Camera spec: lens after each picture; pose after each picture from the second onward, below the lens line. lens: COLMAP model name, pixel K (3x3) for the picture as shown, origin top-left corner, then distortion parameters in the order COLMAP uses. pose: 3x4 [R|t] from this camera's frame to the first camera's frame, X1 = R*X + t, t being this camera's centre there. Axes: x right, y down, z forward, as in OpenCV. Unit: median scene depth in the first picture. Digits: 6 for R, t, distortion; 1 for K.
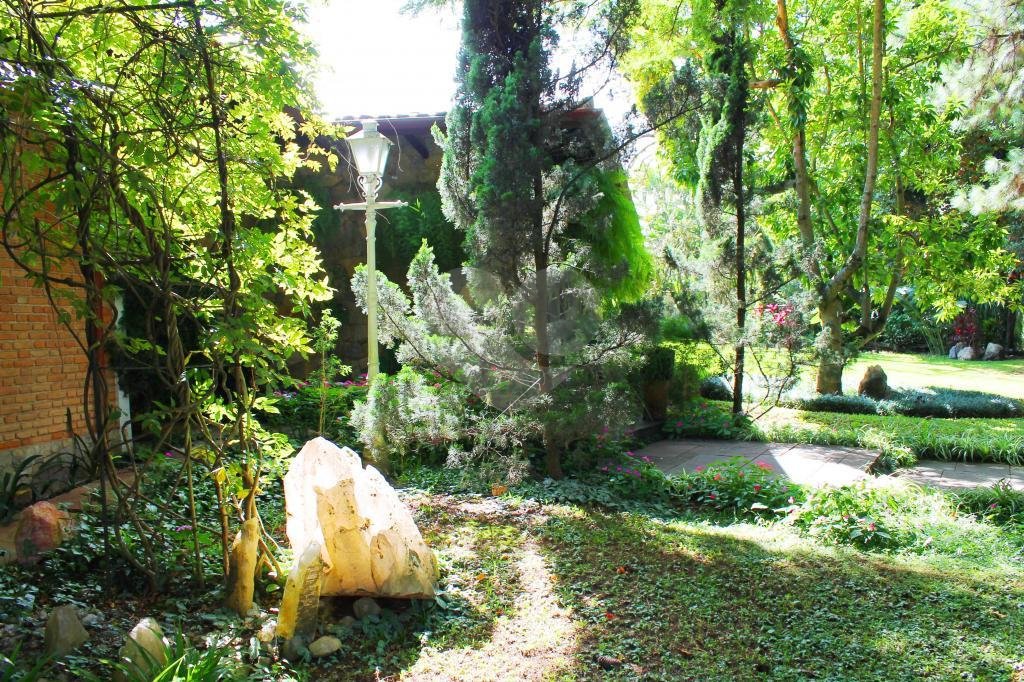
lens RADIAL K [[906.5, 0, 512.0], [0, 906.5, 341.0], [0, 0, 1]] dist [0.003543, 0.021315]
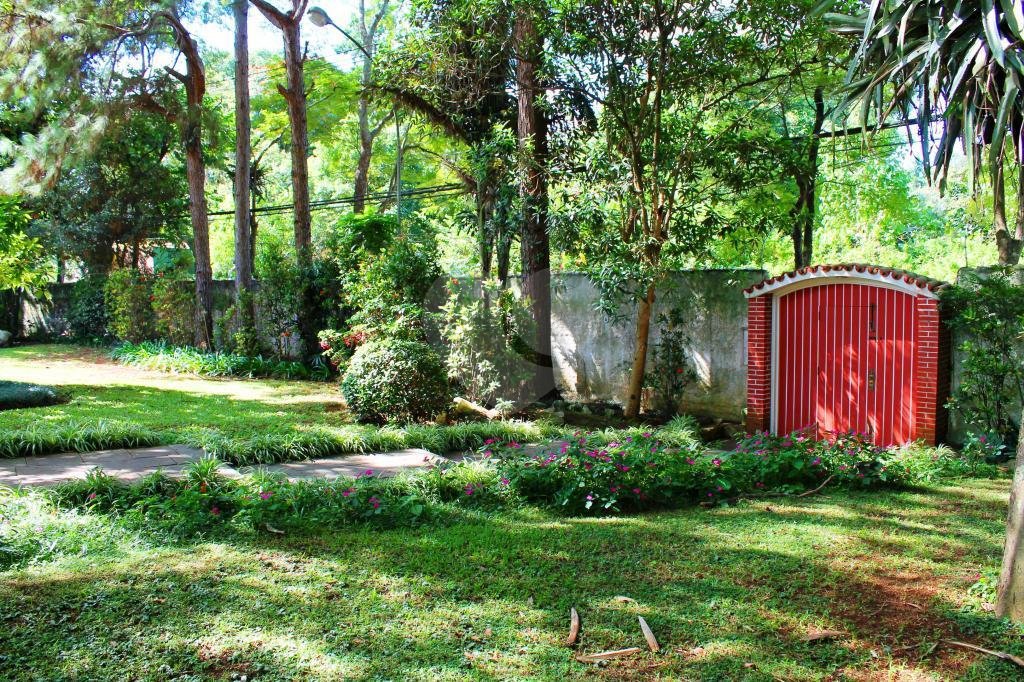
lens RADIAL K [[906.5, 0, 512.0], [0, 906.5, 341.0], [0, 0, 1]] dist [0.003543, 0.021315]
pose [[0.505571, -0.025361, 0.862412, -0.073893], [0.010520, 0.999675, 0.023231, -0.005246], [-0.862721, -0.002673, 0.505673, 0.078305]]
